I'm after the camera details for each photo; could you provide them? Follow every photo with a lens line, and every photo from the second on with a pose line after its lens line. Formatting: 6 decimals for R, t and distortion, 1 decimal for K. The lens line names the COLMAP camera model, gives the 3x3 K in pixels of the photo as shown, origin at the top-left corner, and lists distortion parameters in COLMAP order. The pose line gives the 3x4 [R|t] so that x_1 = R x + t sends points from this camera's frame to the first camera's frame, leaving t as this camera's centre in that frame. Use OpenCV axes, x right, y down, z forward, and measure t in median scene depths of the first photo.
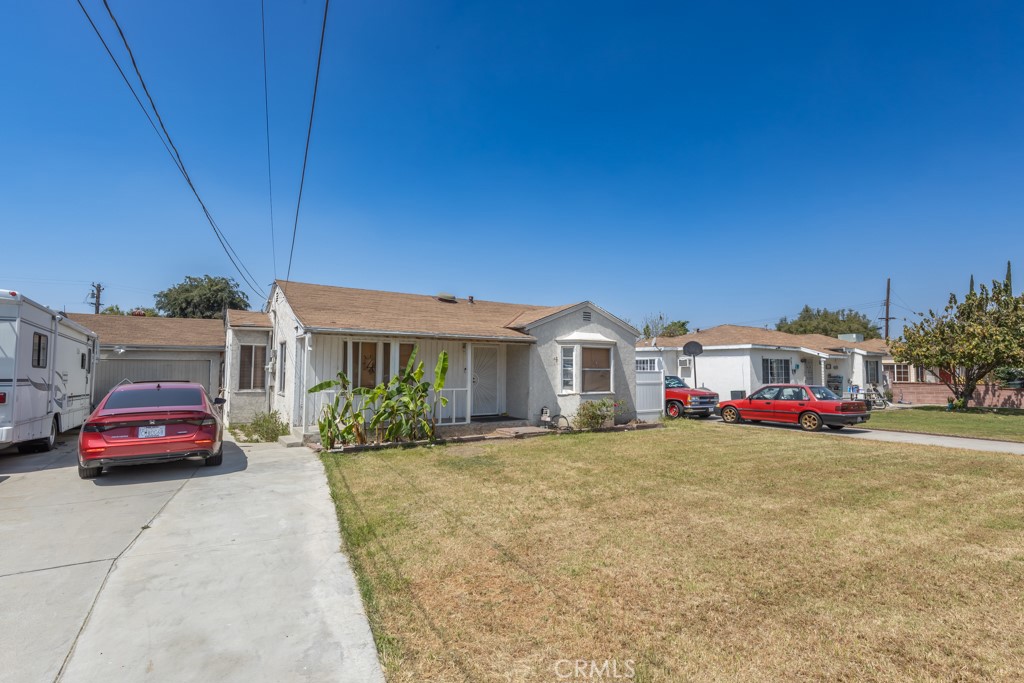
lens RADIAL K [[499.1, 0, 514.3], [0, 499.1, 341.5], [0, 0, 1]] dist [0.003694, 0.000387]
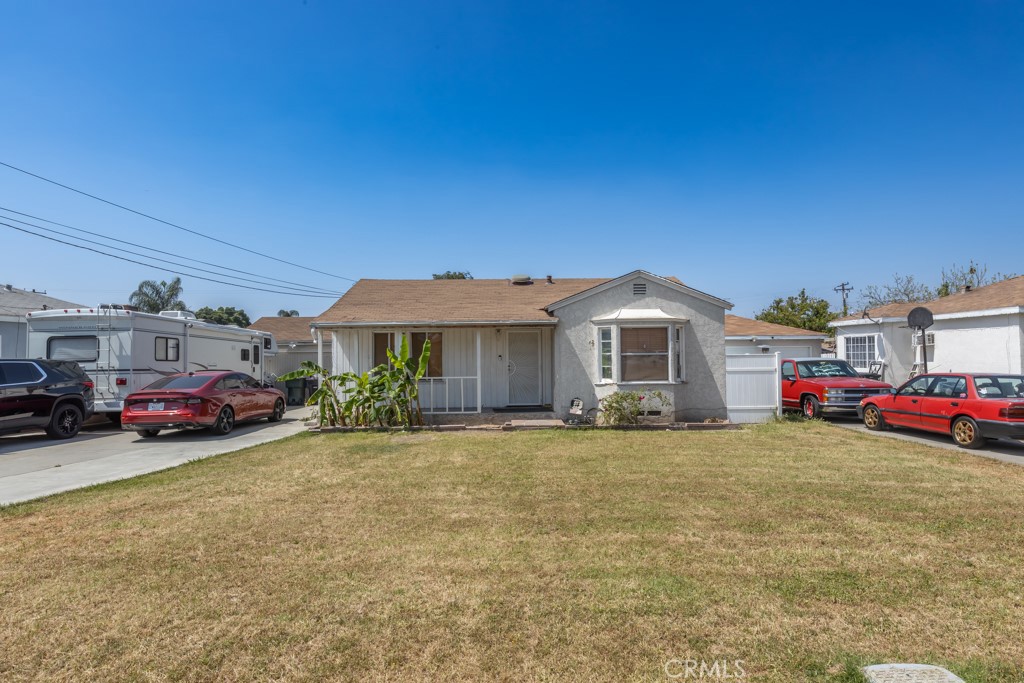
lens RADIAL K [[567.6, 0, 512.0], [0, 567.6, 345.5], [0, 0, 1]] dist [0.001211, -0.000262]
pose [[0.840799, -0.025951, -0.540725, 0.491826], [0.047274, 0.998554, 0.025585, 0.008427], [0.539279, -0.047074, 0.840811, 0.107986]]
